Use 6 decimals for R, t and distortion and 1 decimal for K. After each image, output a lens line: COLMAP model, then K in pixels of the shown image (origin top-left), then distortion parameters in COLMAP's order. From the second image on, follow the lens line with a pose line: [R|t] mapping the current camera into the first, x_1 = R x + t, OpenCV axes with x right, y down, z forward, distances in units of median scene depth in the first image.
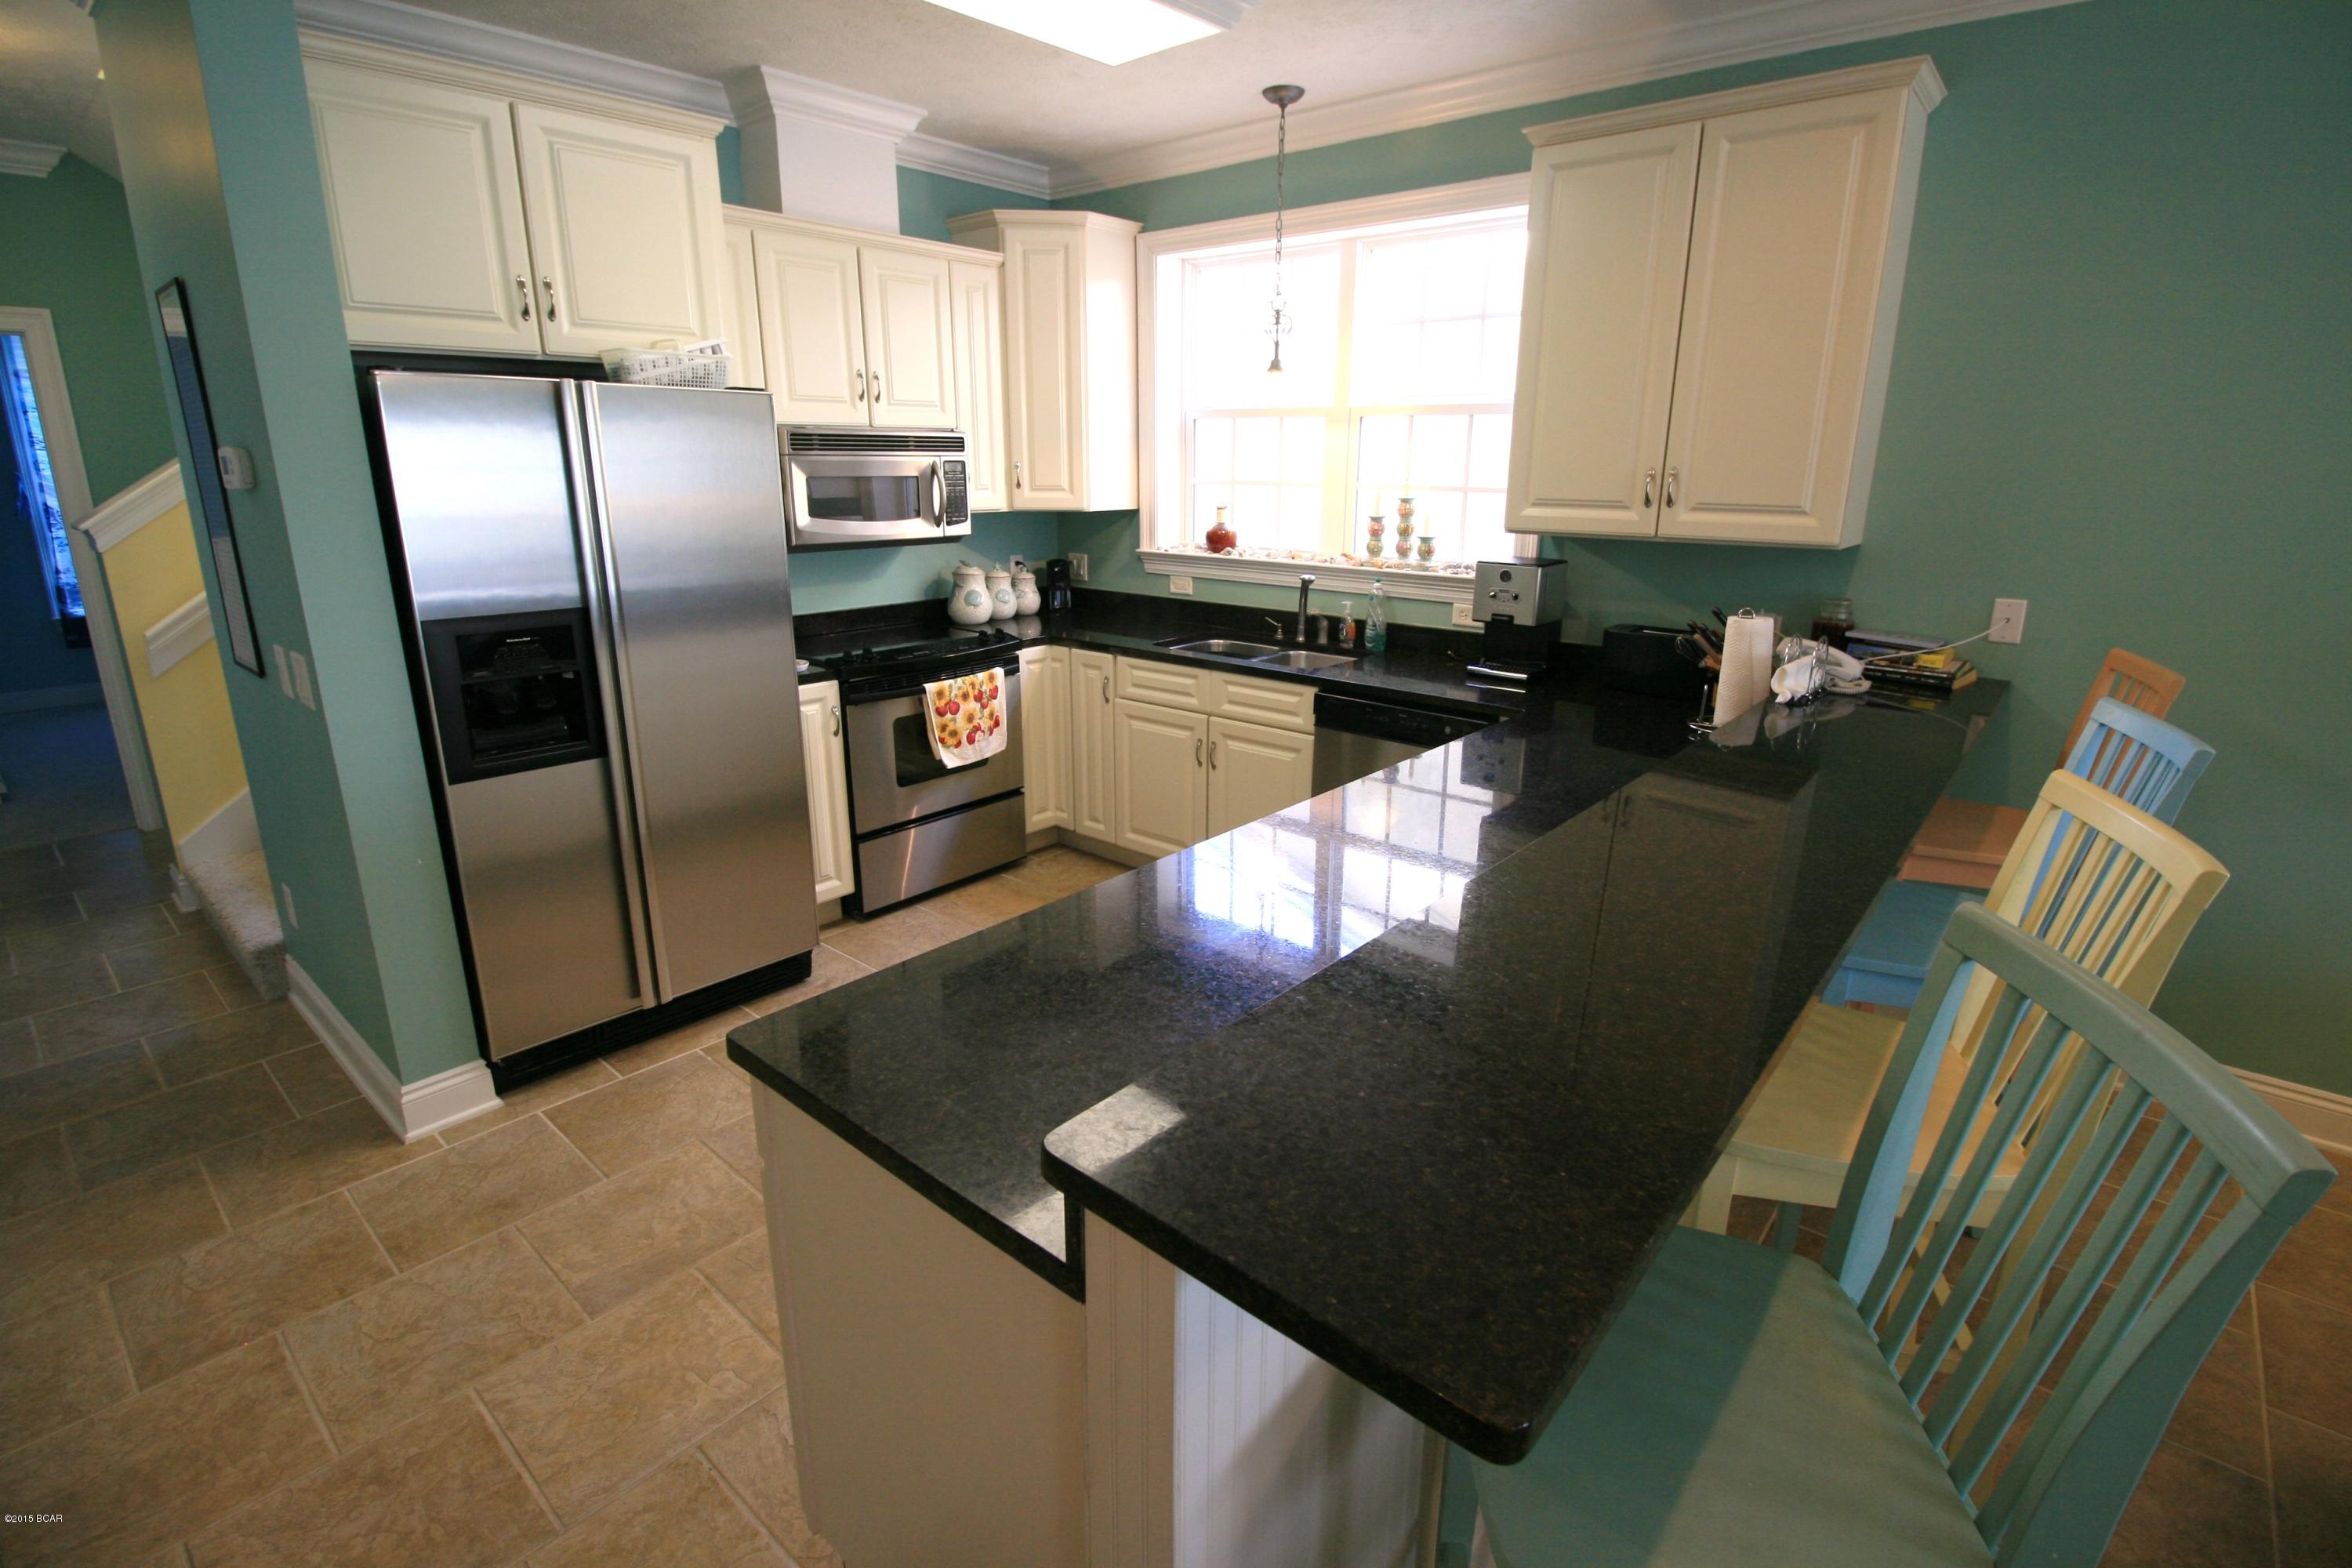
lens RADIAL K [[1098.9, 0, 1189.9], [0, 1098.9, 777.2], [0, 0, 1]] dist [-0.005887, -0.007847]
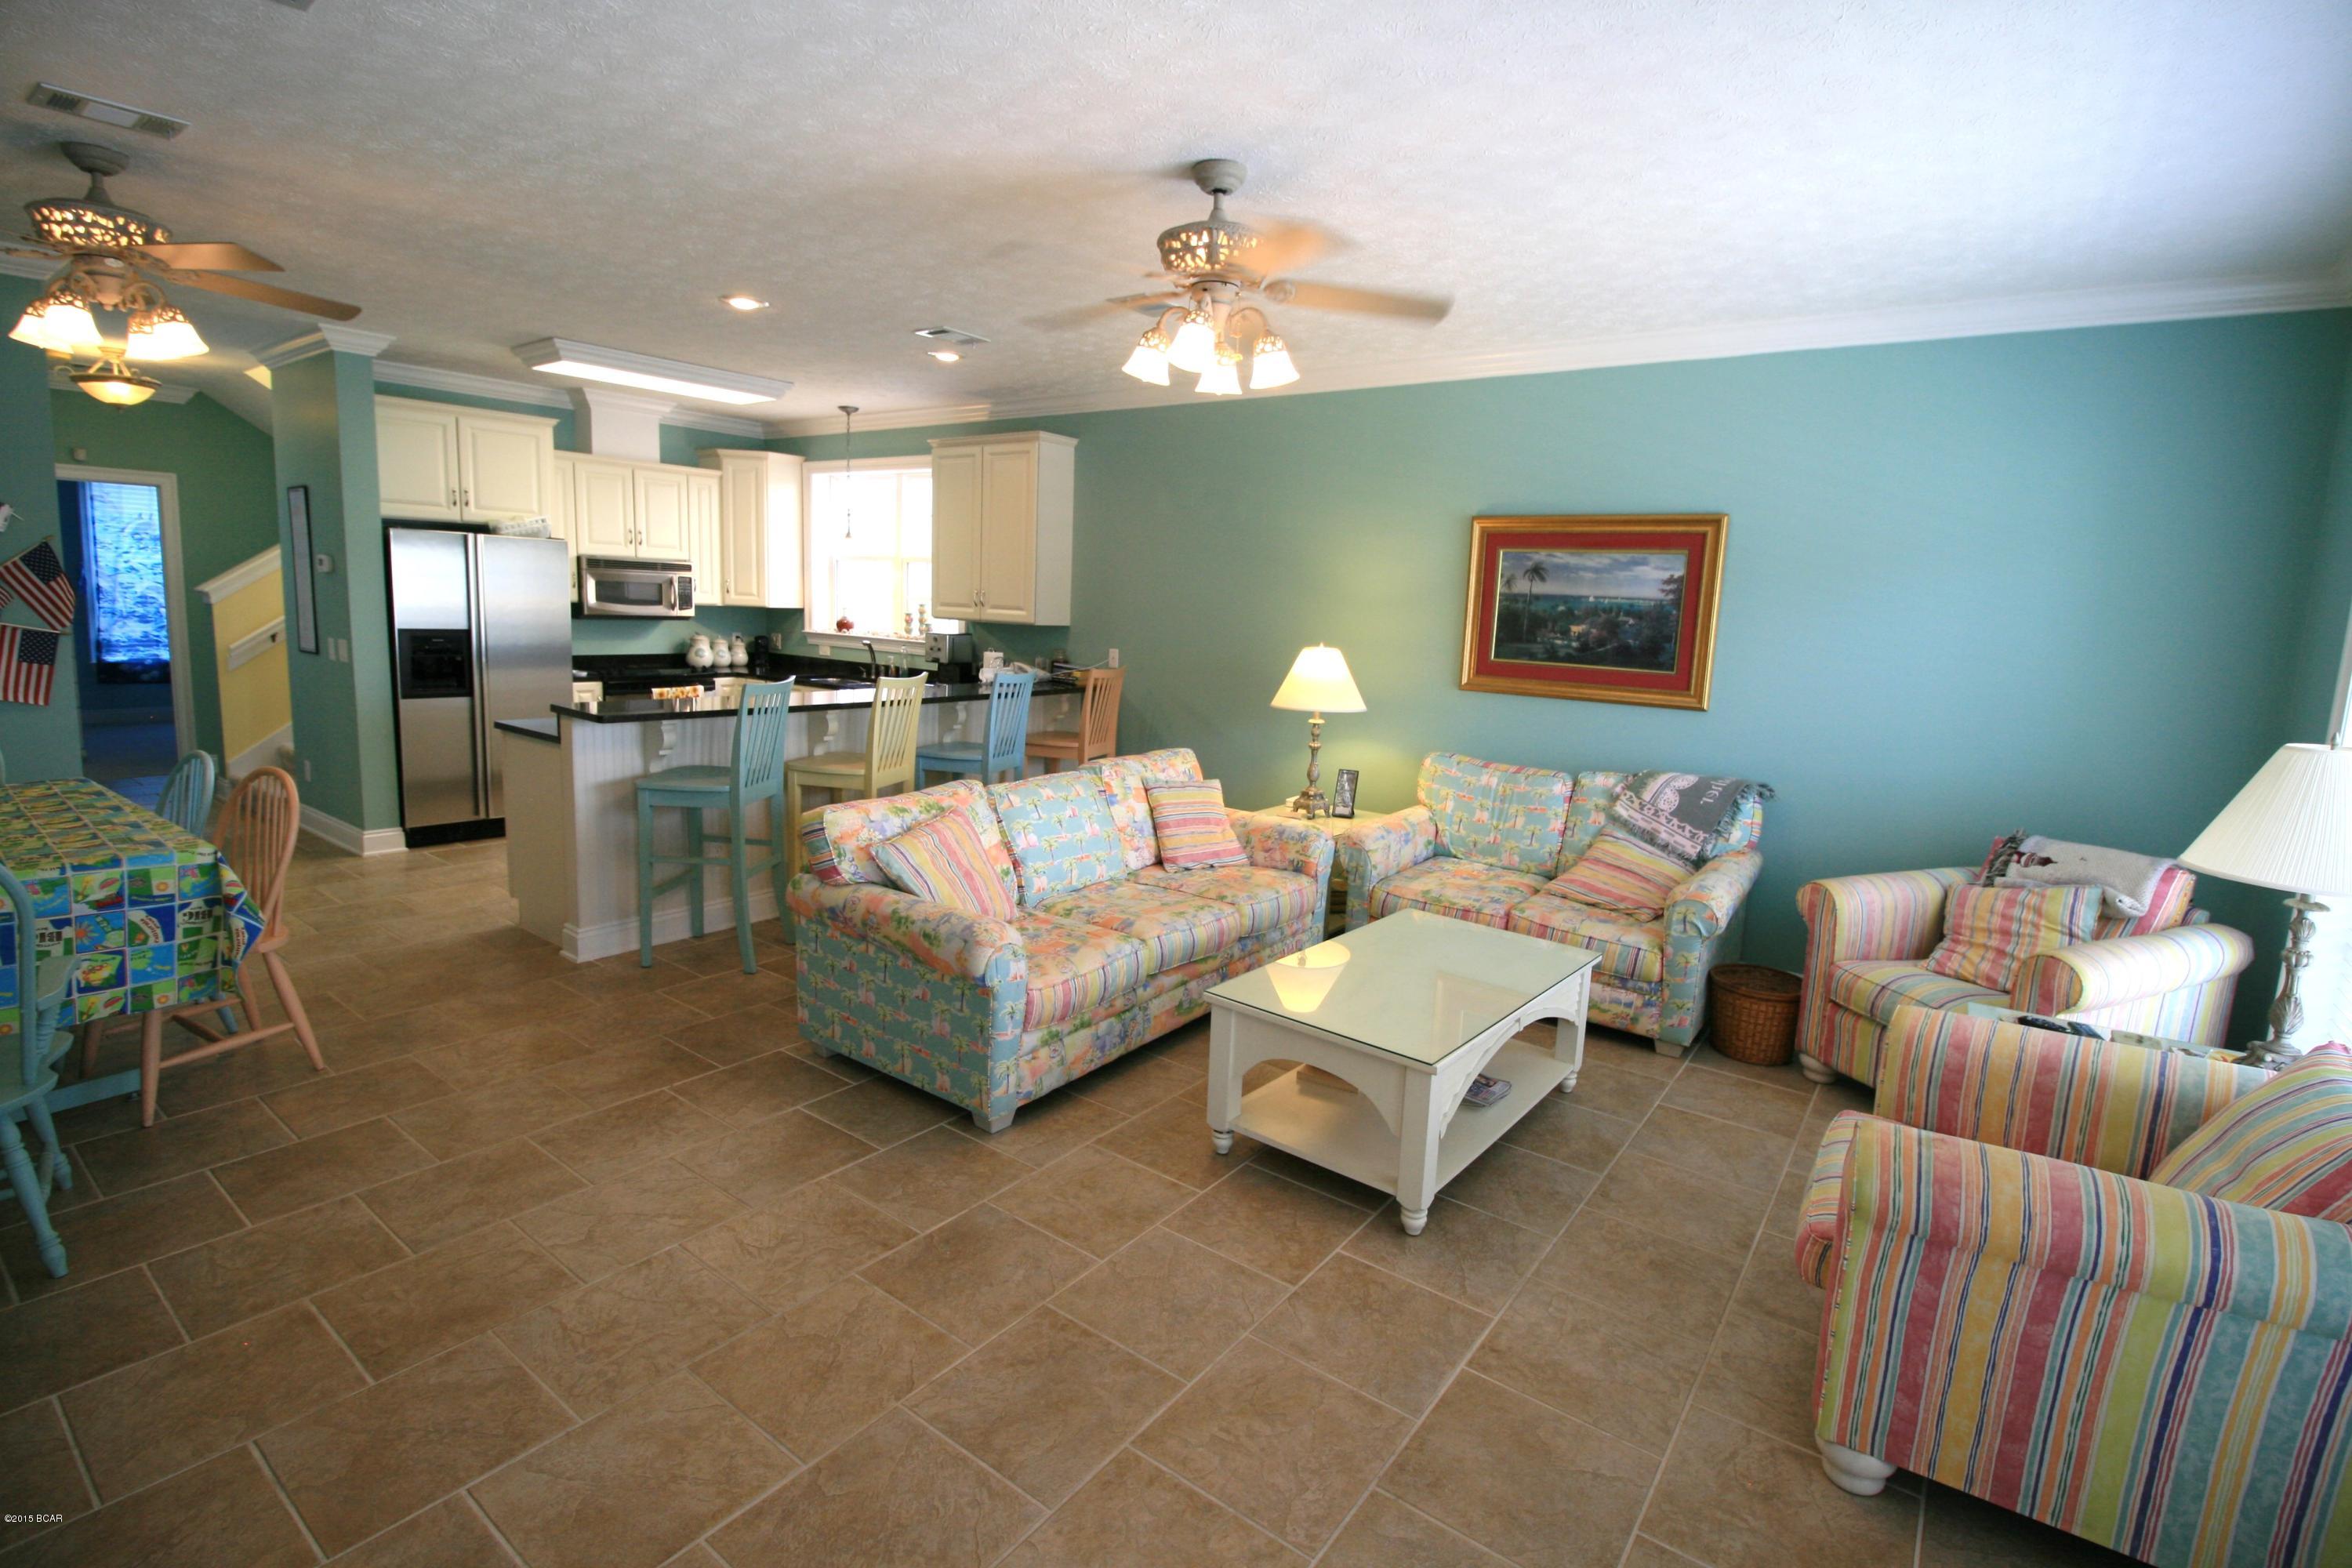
lens RADIAL K [[1098.9, 0, 1188.4], [0, 1098.9, 772.8], [0, 0, 1]] dist [-0.005887, -0.007847]
pose [[0.997111, 0.025411, 0.071581, 0.519418], [-0.016123, 0.991713, -0.127459, 0.269790], [-0.074227, 0.125937, 0.989257, -0.877717]]
